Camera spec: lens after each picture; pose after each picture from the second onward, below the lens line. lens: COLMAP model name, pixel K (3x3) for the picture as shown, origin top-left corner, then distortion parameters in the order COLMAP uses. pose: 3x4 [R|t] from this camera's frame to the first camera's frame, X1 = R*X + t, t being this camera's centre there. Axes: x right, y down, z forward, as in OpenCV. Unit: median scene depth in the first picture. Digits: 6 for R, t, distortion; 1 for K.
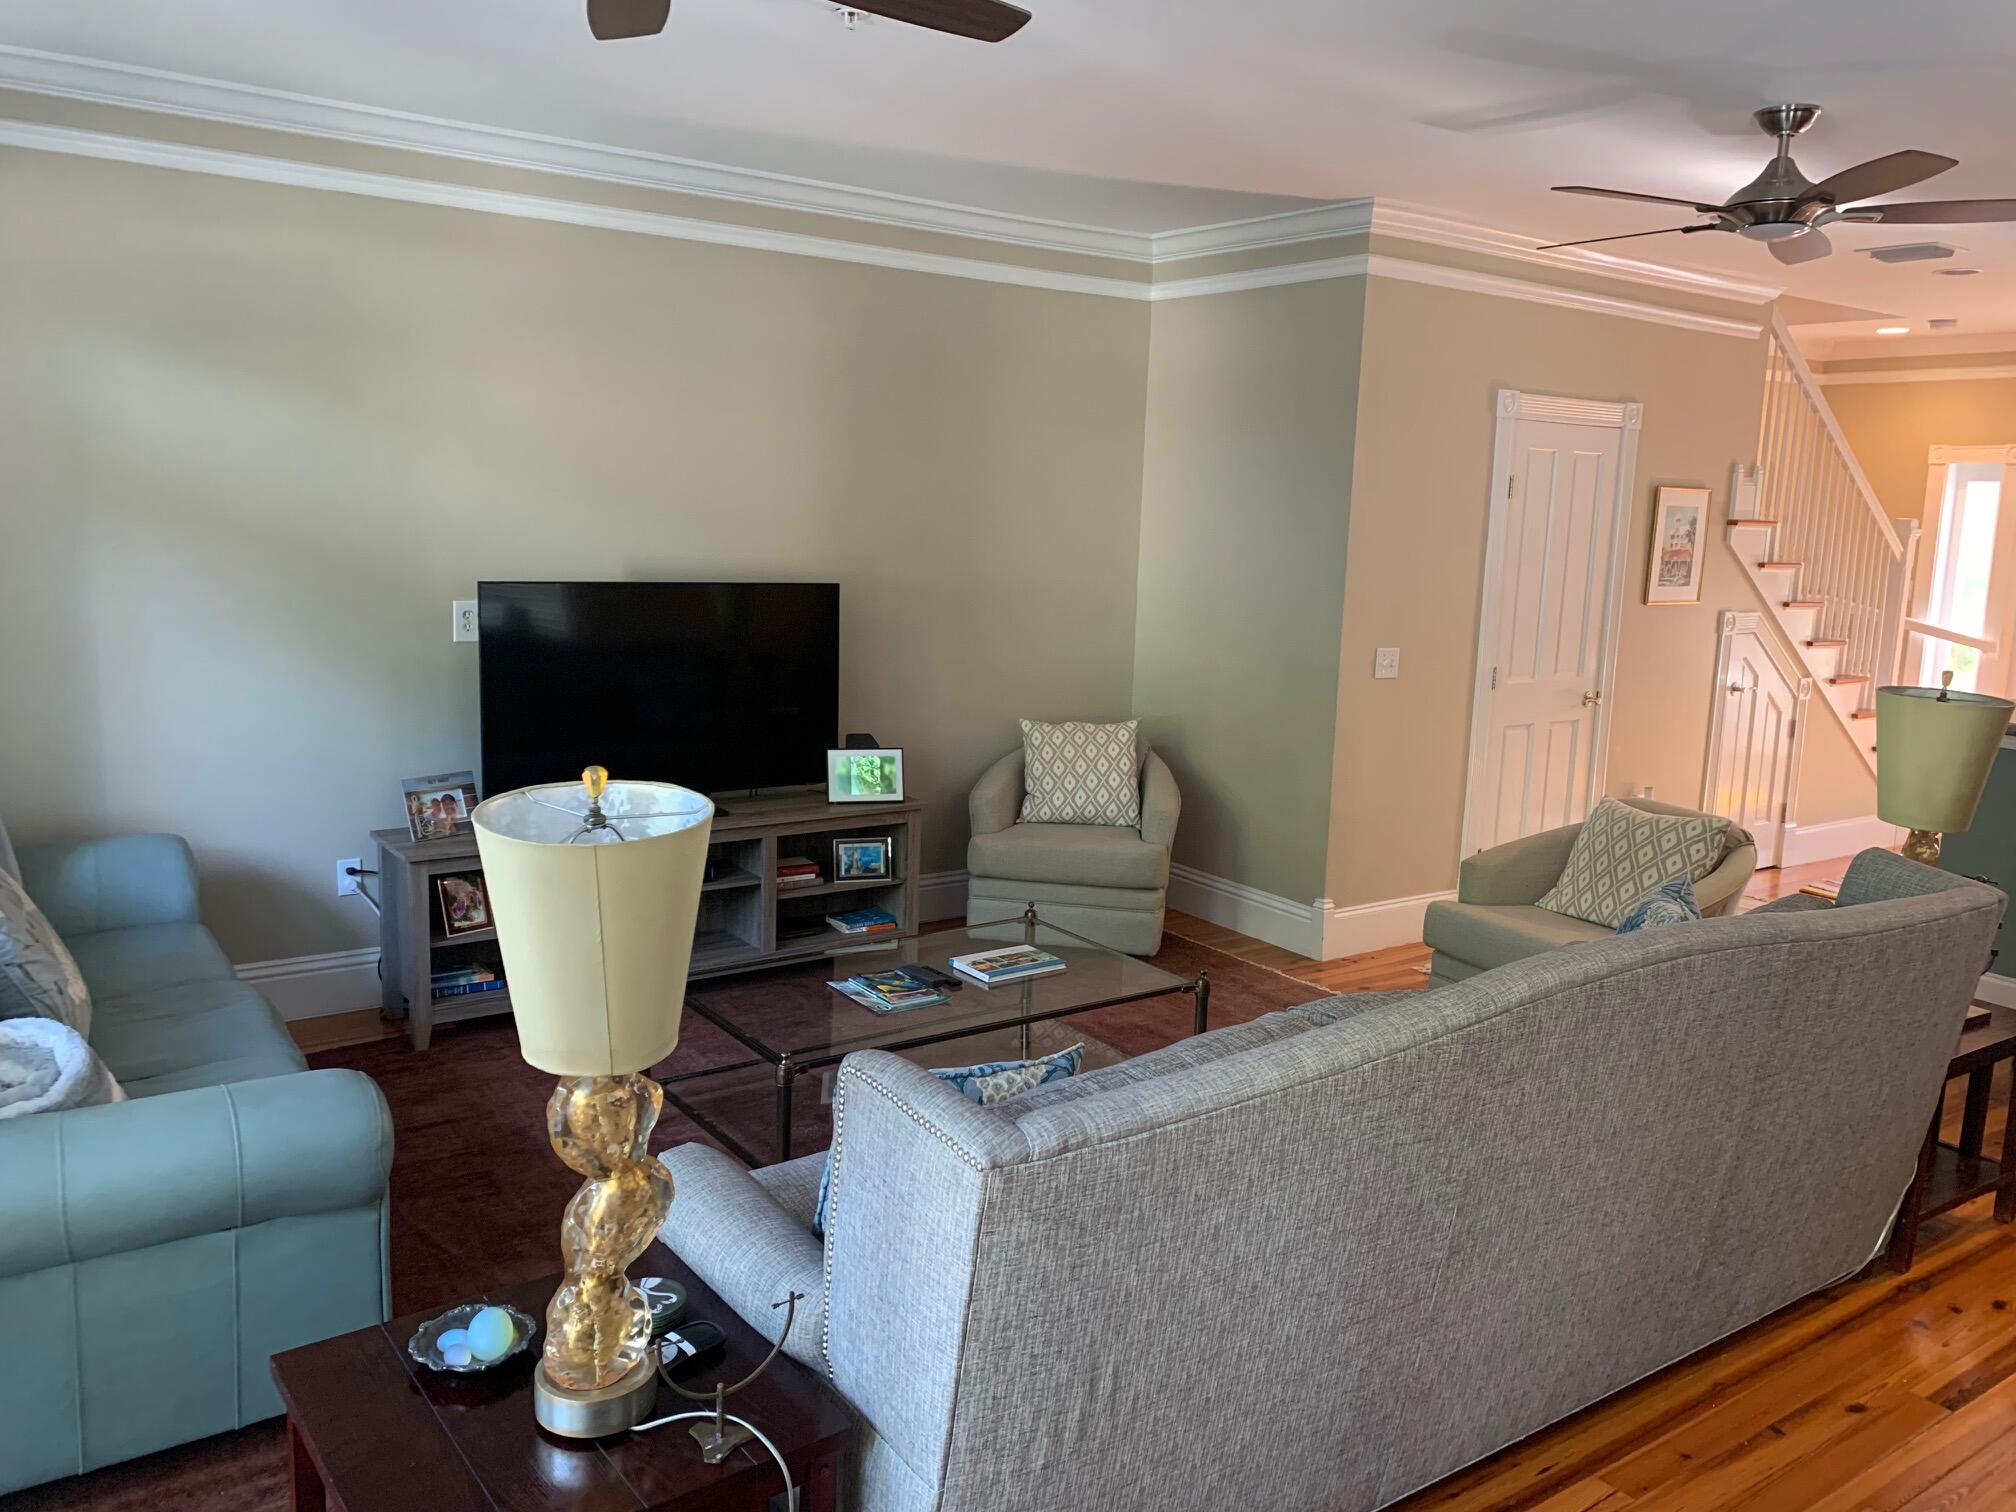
lens RADIAL K [[1543.0, 0, 1006.5], [0, 1543.0, 763.9], [0, 0, 1]] dist [0.047813, -0.026138]
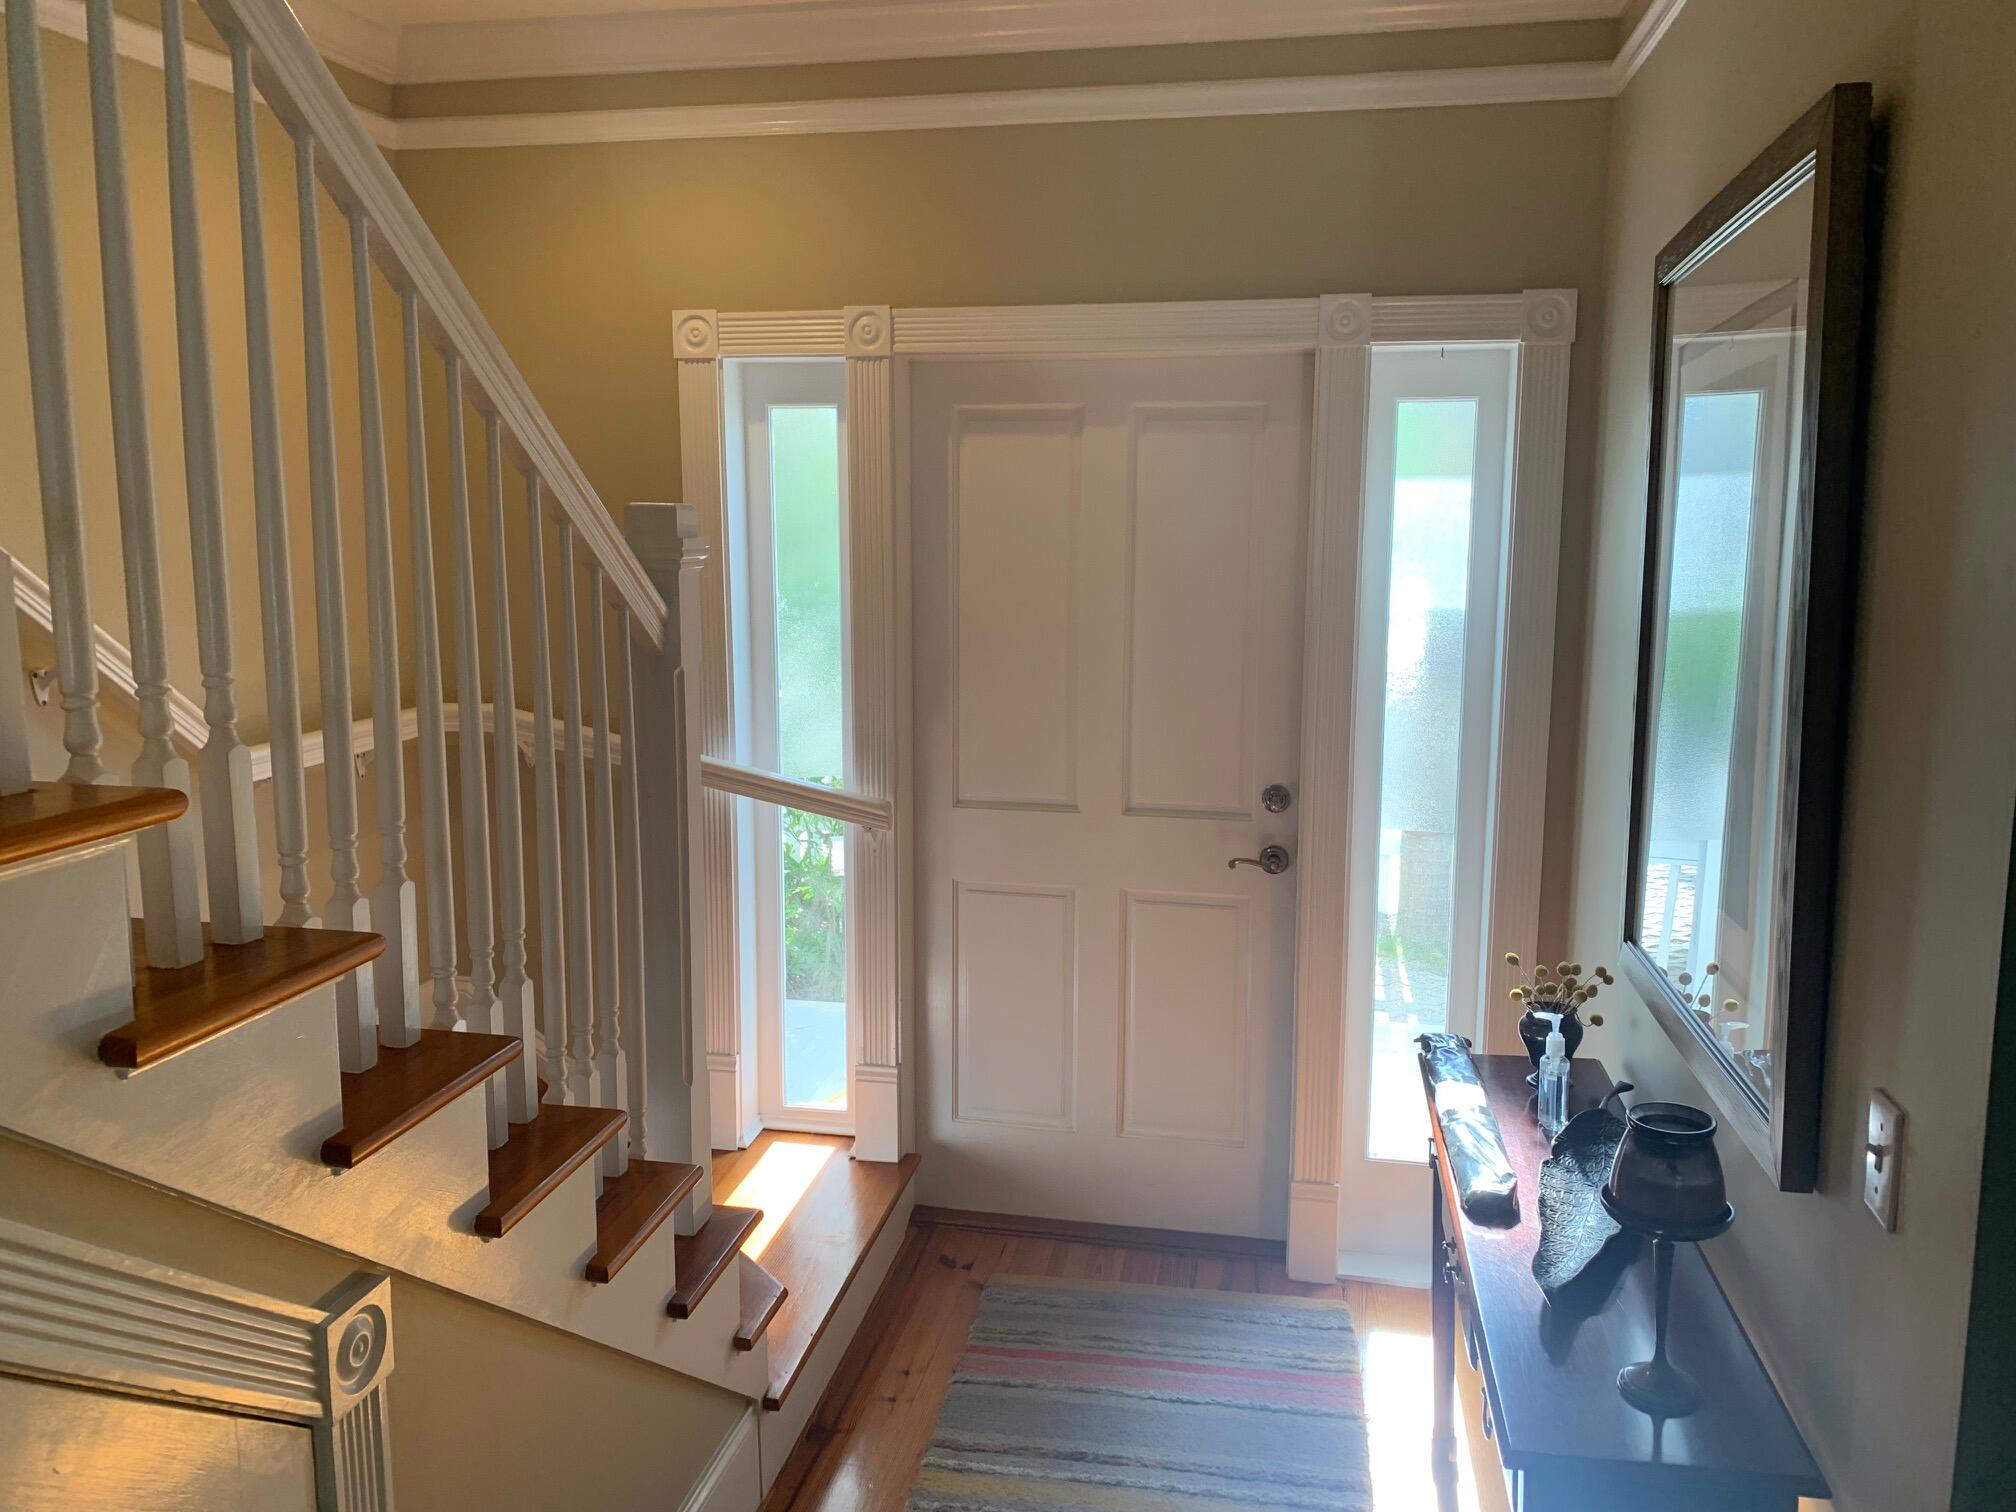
lens RADIAL K [[1543.0, 0, 976.3], [0, 1543.0, 710.6], [0, 0, 1]] dist [0.047813, -0.026138]
pose [[0.736091, -0.115570, 0.666944, 0.381830], [0.133190, 0.990783, 0.024687, -0.106430], [-0.663650, 0.070658, 0.744699, 0.677685]]
